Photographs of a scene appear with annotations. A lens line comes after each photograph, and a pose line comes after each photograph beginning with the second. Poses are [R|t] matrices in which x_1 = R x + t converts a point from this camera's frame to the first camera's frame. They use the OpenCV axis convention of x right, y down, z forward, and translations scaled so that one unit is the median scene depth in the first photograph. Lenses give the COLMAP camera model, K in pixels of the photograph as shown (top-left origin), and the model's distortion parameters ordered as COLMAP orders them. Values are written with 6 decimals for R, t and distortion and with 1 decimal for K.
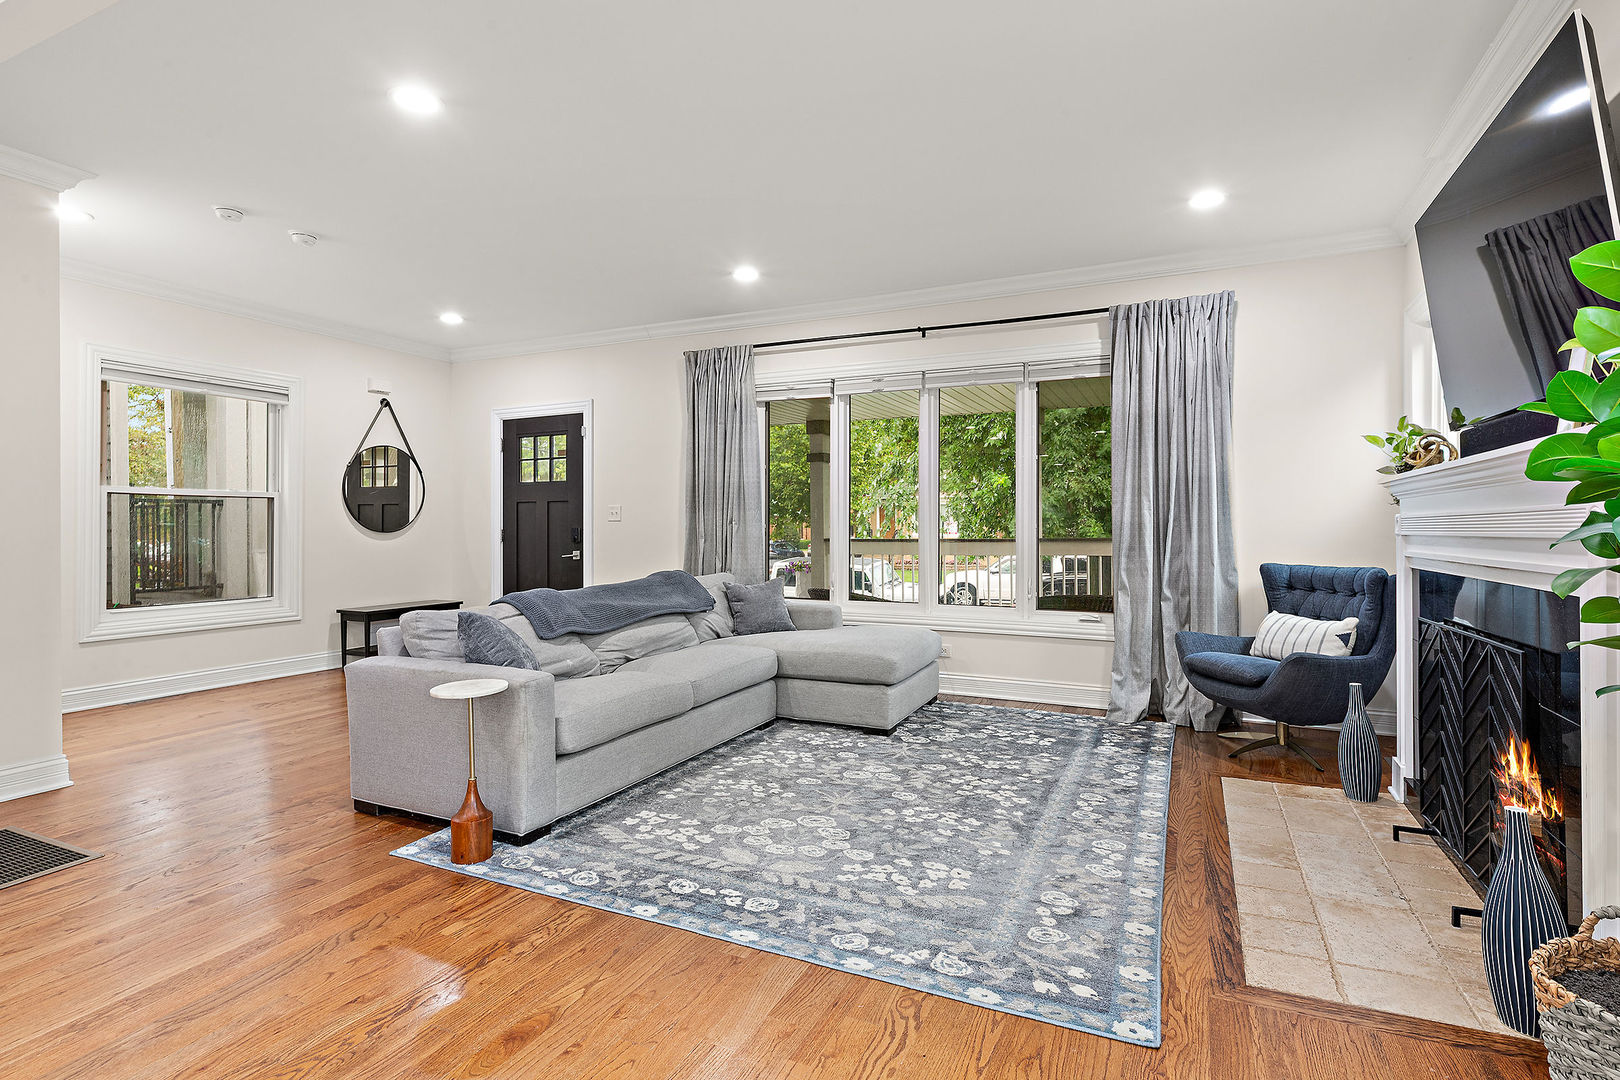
lens RADIAL K [[796.9, 0, 813.9], [0, 796.9, 524.6], [0, 0, 1]] dist [-0.002483, -0.000198]
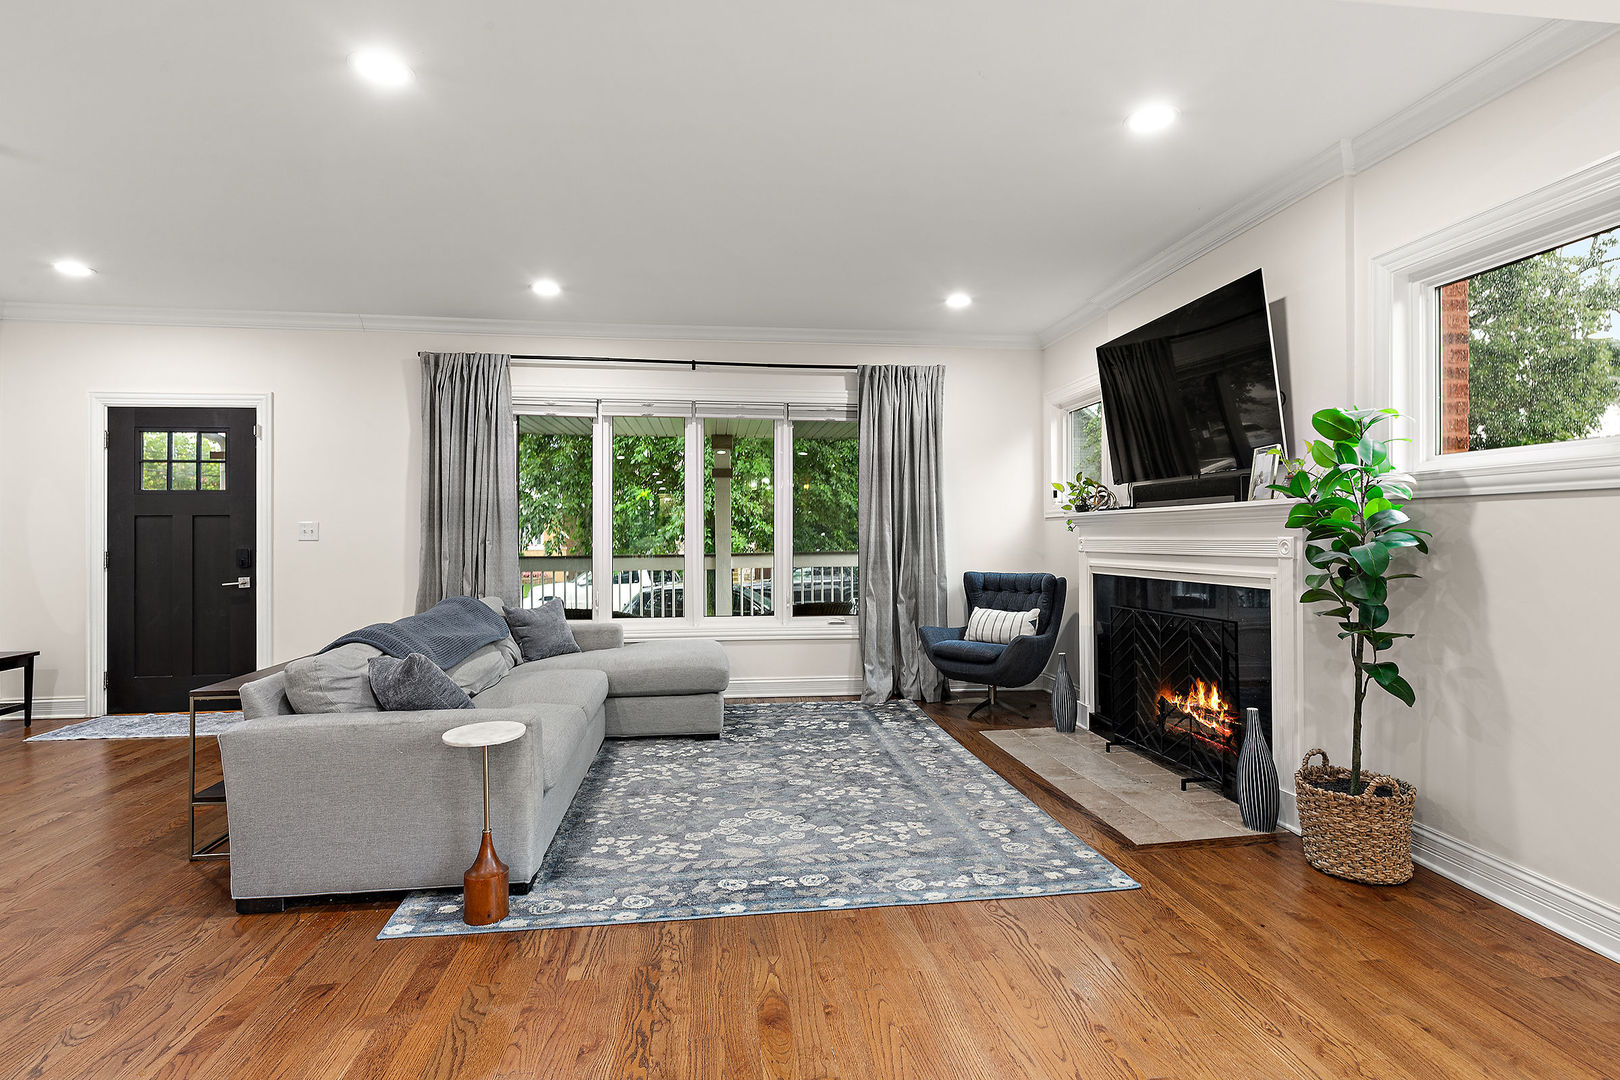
lens RADIAL K [[796.9, 0, 812.1], [0, 796.9, 527.3], [0, 0, 1]] dist [-0.002483, -0.000198]
pose [[0.841430, 0.003204, 0.540357, -0.418935], [0.001804, 0.999960, -0.008739, -0.016696], [-0.540363, 0.008328, 0.841391, 0.010931]]
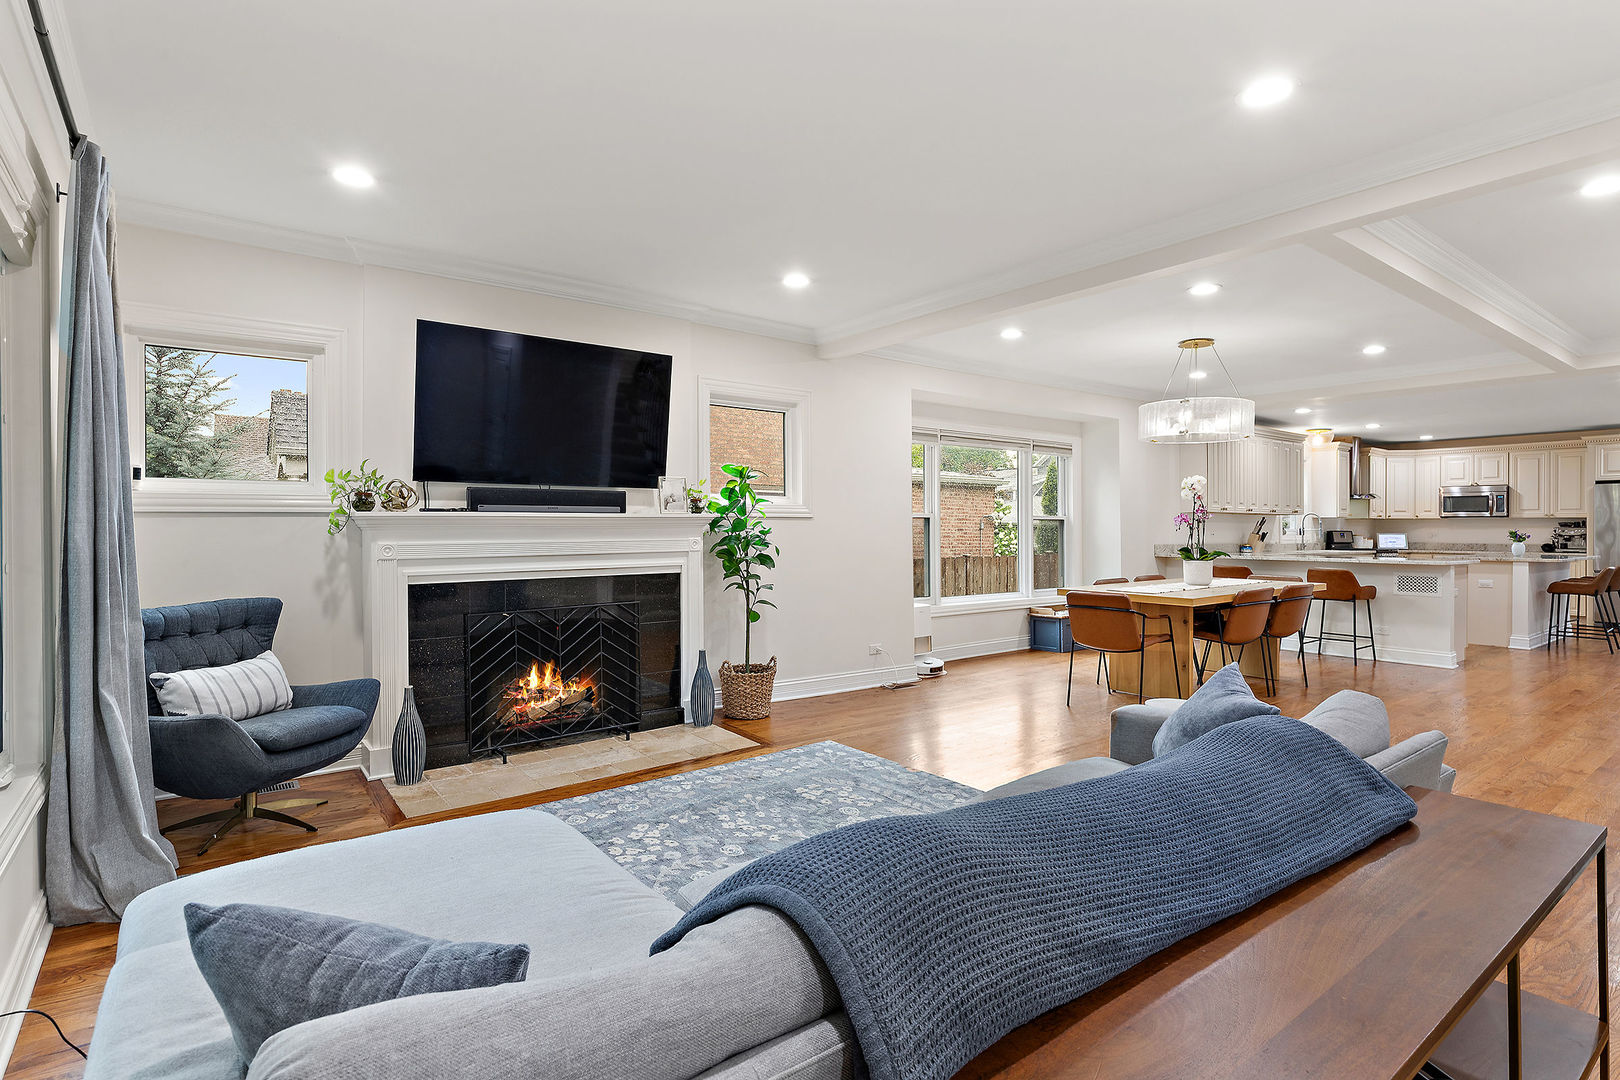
lens RADIAL K [[796.9, 0, 813.7], [0, 796.9, 533.3], [0, 0, 1]] dist [-0.002483, -0.000198]
pose [[-0.890045, 0.003336, 0.455861, -0.328568], [0.005437, 0.999980, 0.003298, -0.024014], [-0.455841, 0.005414, -0.890045, 1.491073]]
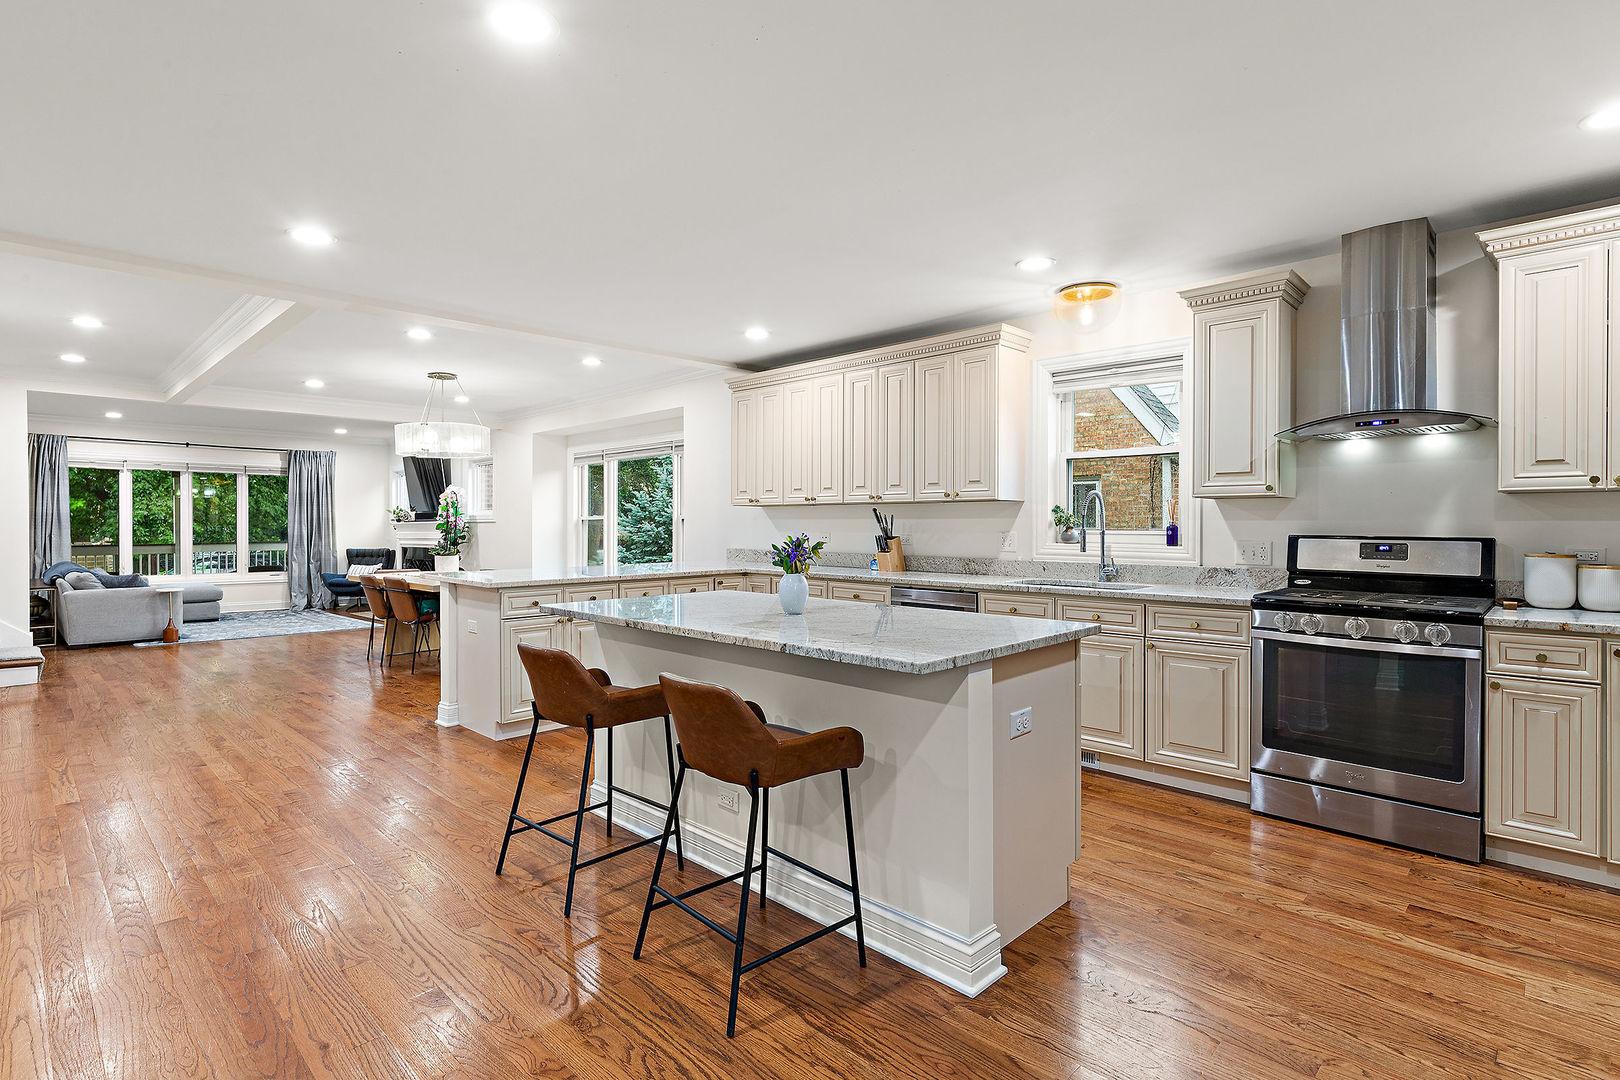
lens RADIAL K [[796.9, 0, 816.1], [0, 796.9, 531.4], [0, 0, 1]] dist [-0.002483, -0.000198]
pose [[0.319276, -0.003744, 0.947654, -1.796473], [0.001654, 0.999993, 0.003394, -0.022958], [-0.947660, 0.000484, 0.319280, -1.690399]]
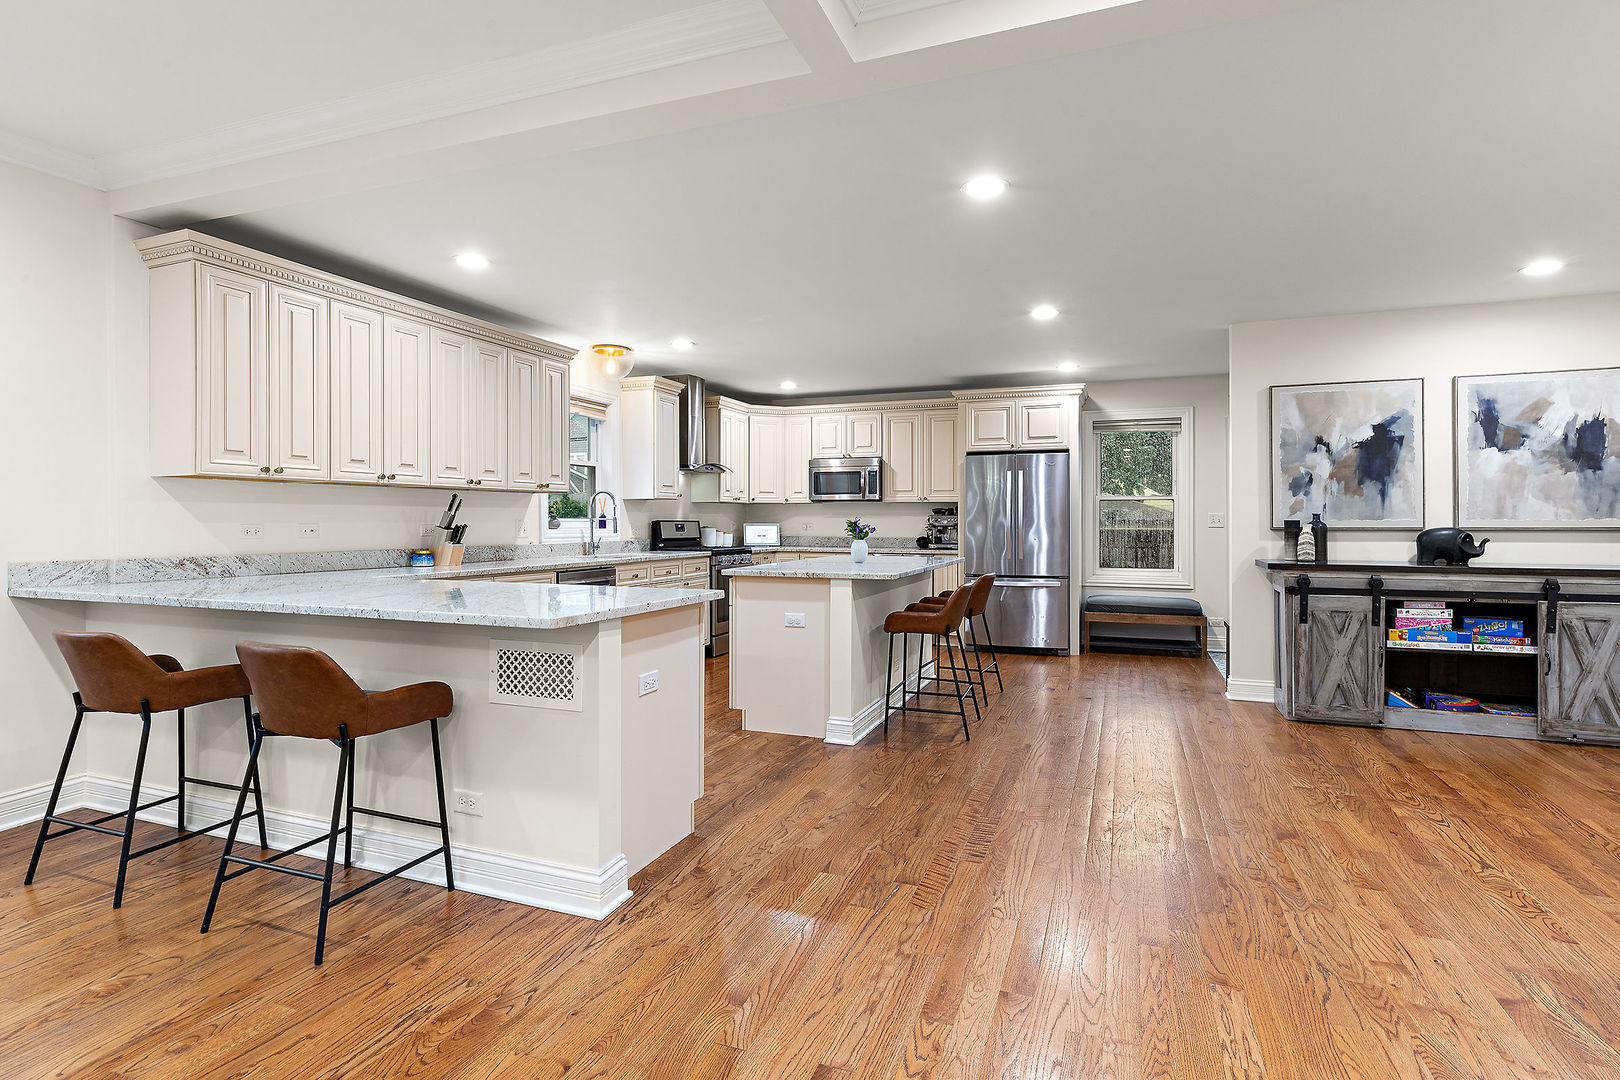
lens RADIAL K [[796.9, 0, 806.3], [0, 796.9, 519.0], [0, 0, 1]] dist [-0.002483, -0.000198]
pose [[-0.997629, 0.008115, -0.068347, -0.897257], [0.007978, 0.999966, 0.002286, -0.018753], [0.068363, 0.001736, -0.997659, -0.086809]]
